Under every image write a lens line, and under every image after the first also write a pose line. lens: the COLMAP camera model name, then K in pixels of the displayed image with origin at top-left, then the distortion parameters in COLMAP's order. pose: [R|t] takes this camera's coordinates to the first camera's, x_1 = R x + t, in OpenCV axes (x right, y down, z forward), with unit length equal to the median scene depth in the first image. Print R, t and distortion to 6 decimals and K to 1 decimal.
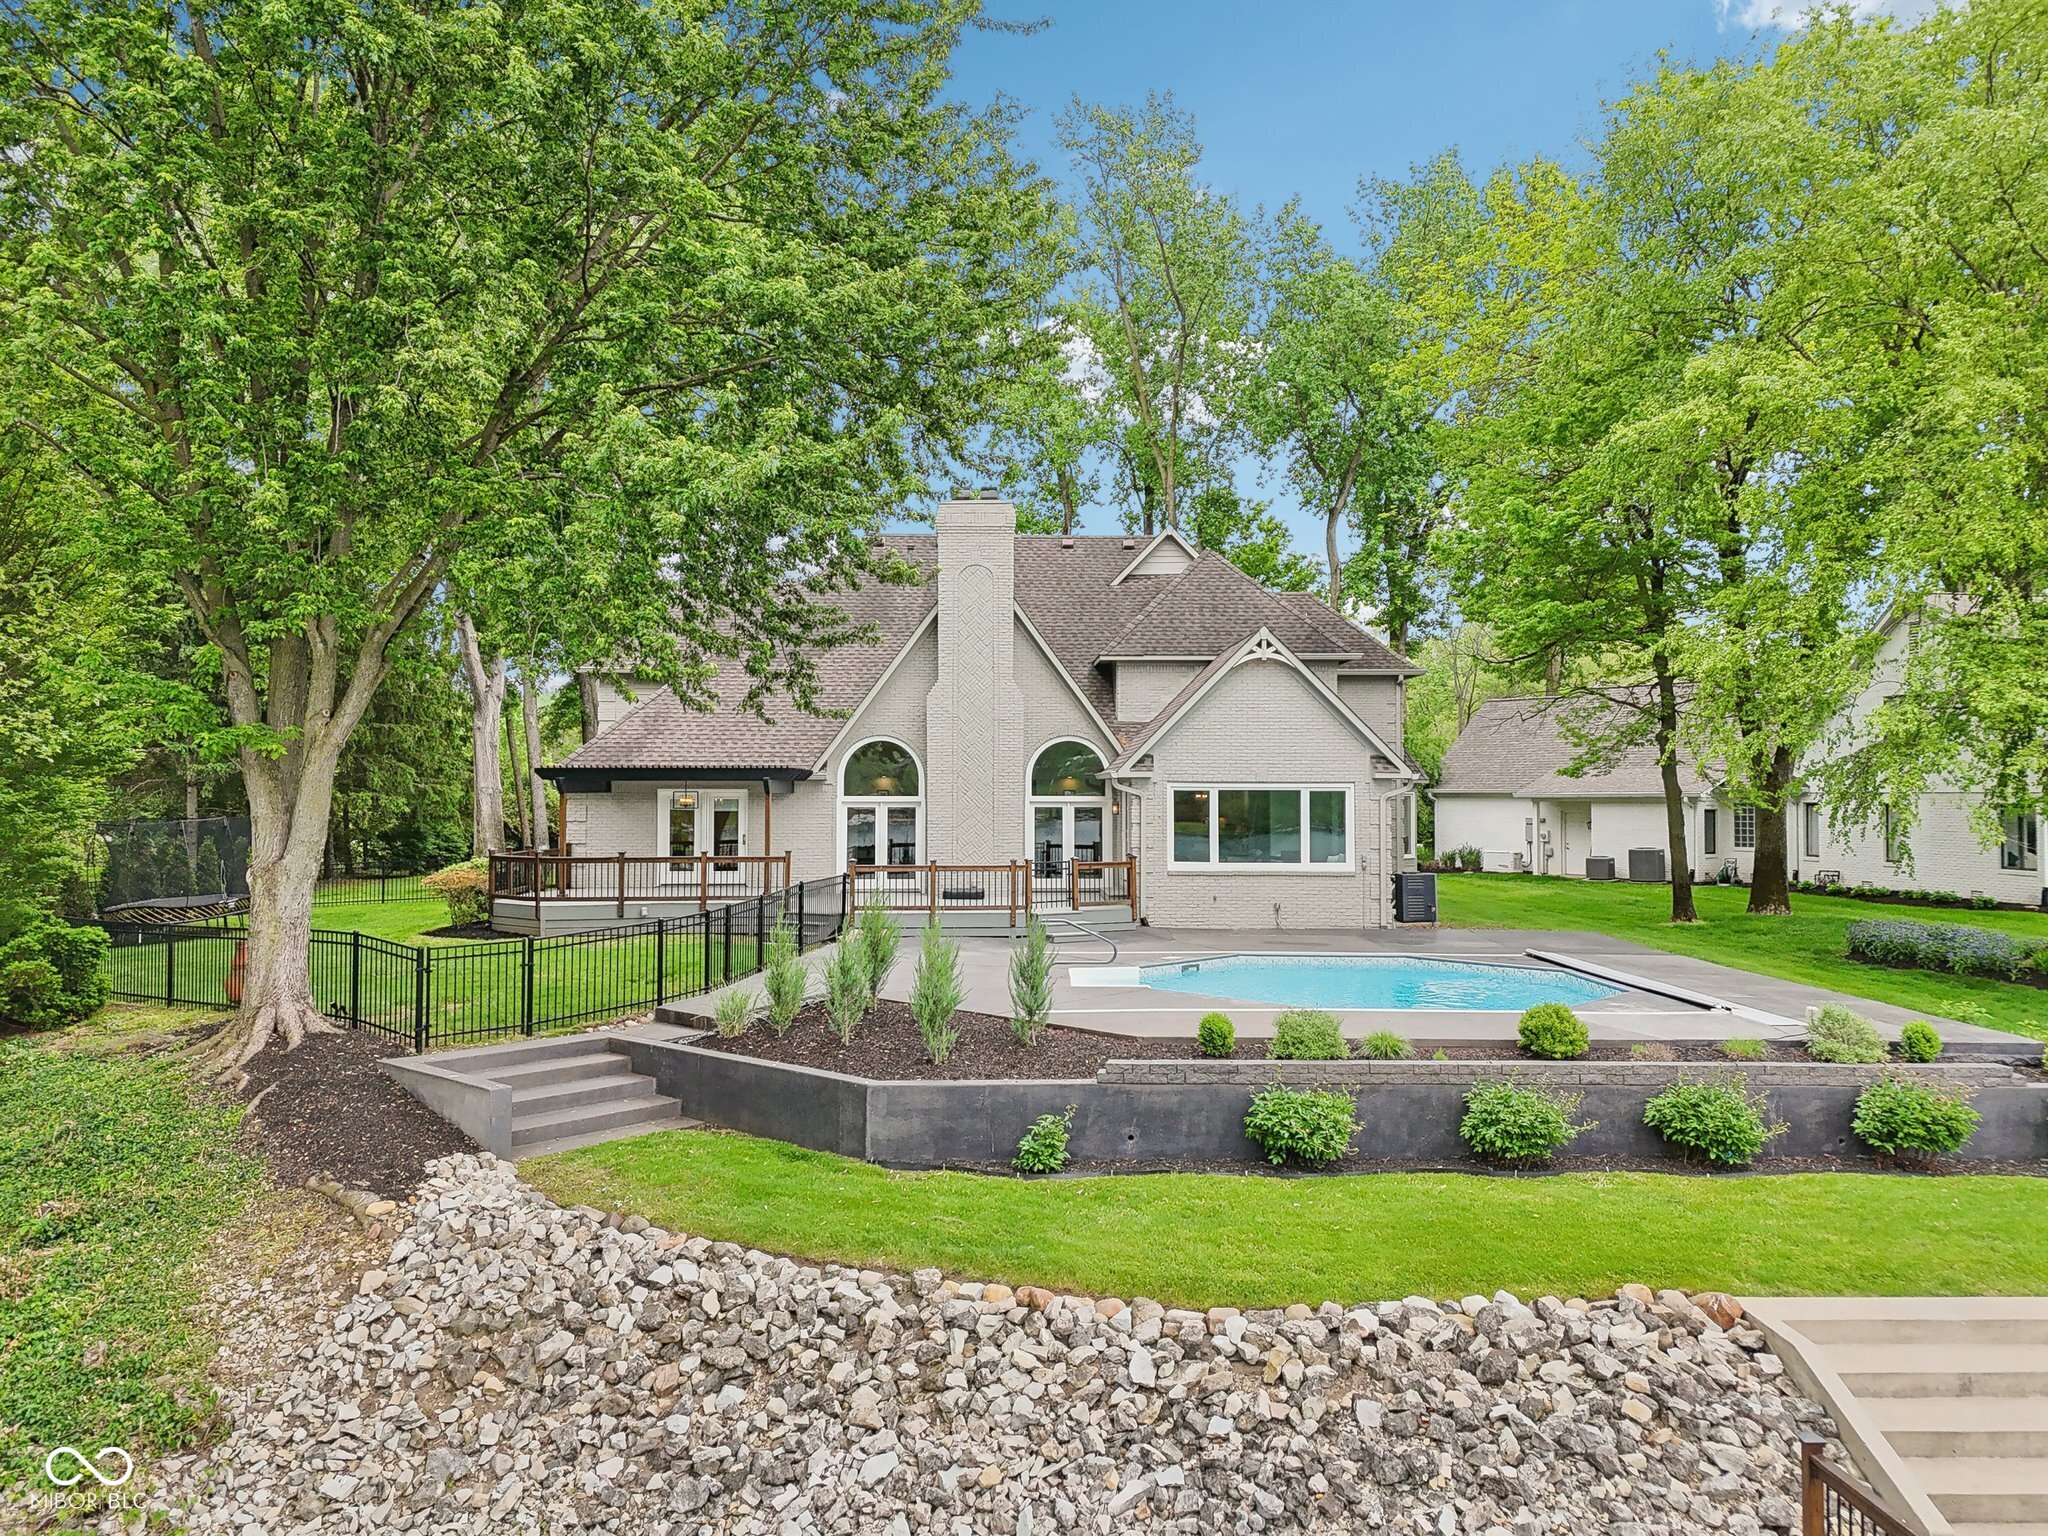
lens RADIAL K [[1522.3, 0, 1019.4], [0, 1522.3, 751.1], [0, 0, 1]] dist [0.079383, -0.091416]
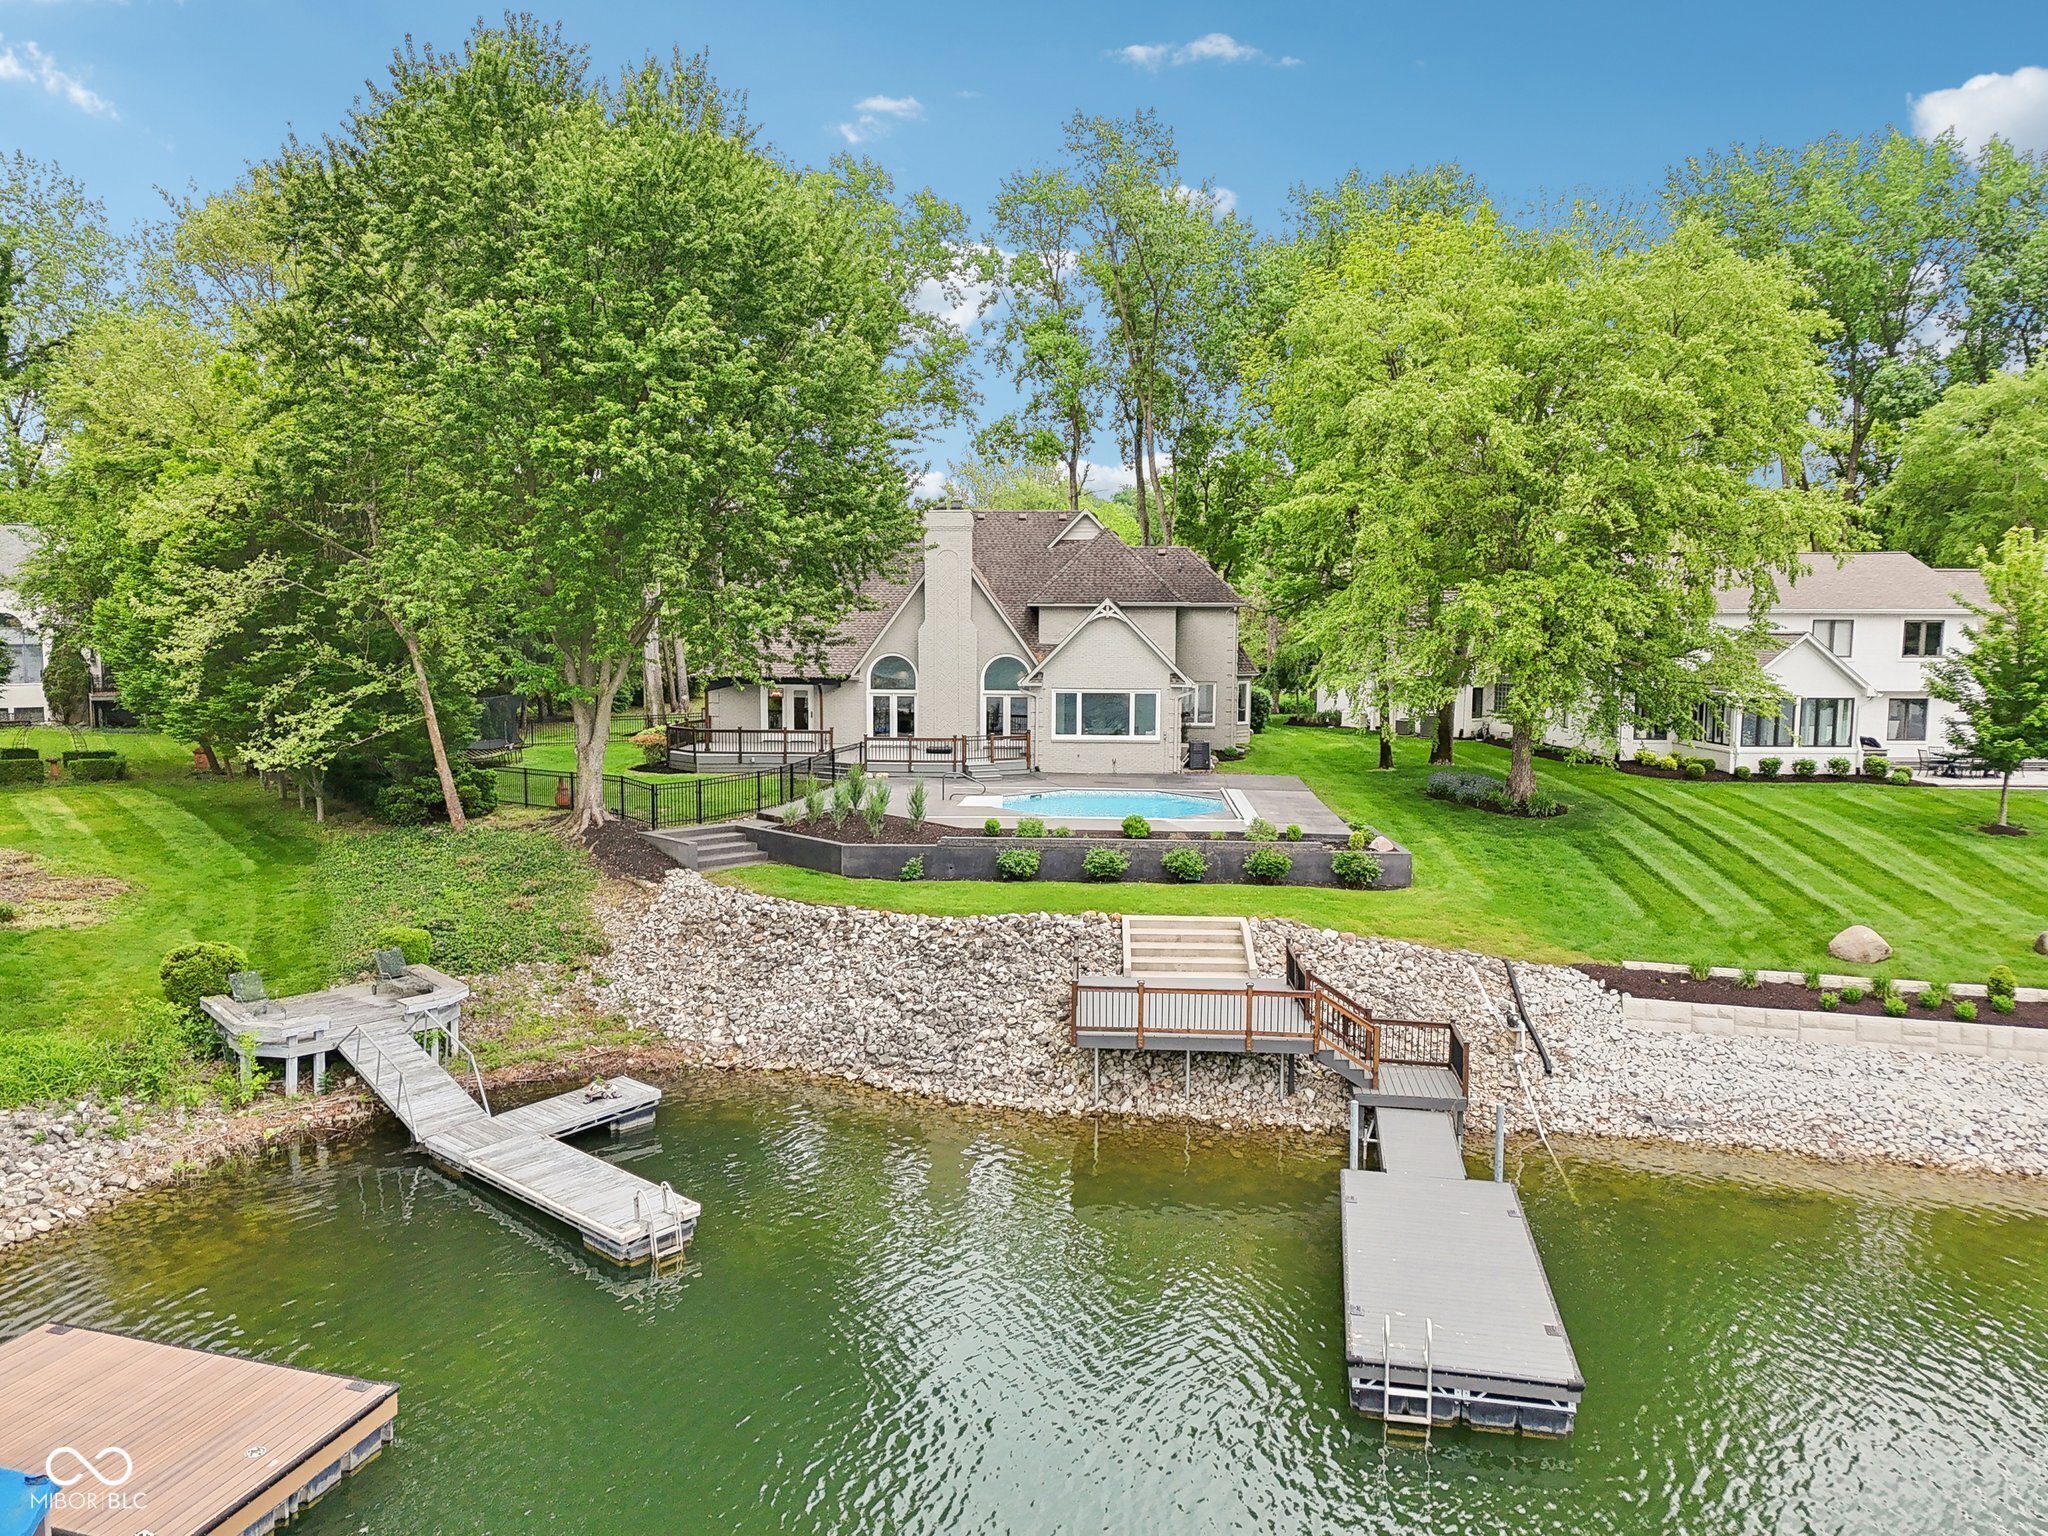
lens RADIAL K [[1511.4, 0, 1024.0], [0, 1511.4, 768.0], [0, 0, 1]] dist [0.090833, -0.081681]
pose [[0.997499, 0.012003, -0.069659, 0.186127], [-0.002733, 0.991289, 0.131677, -0.114873], [0.070632, -0.131158, 0.988842, -0.699988]]
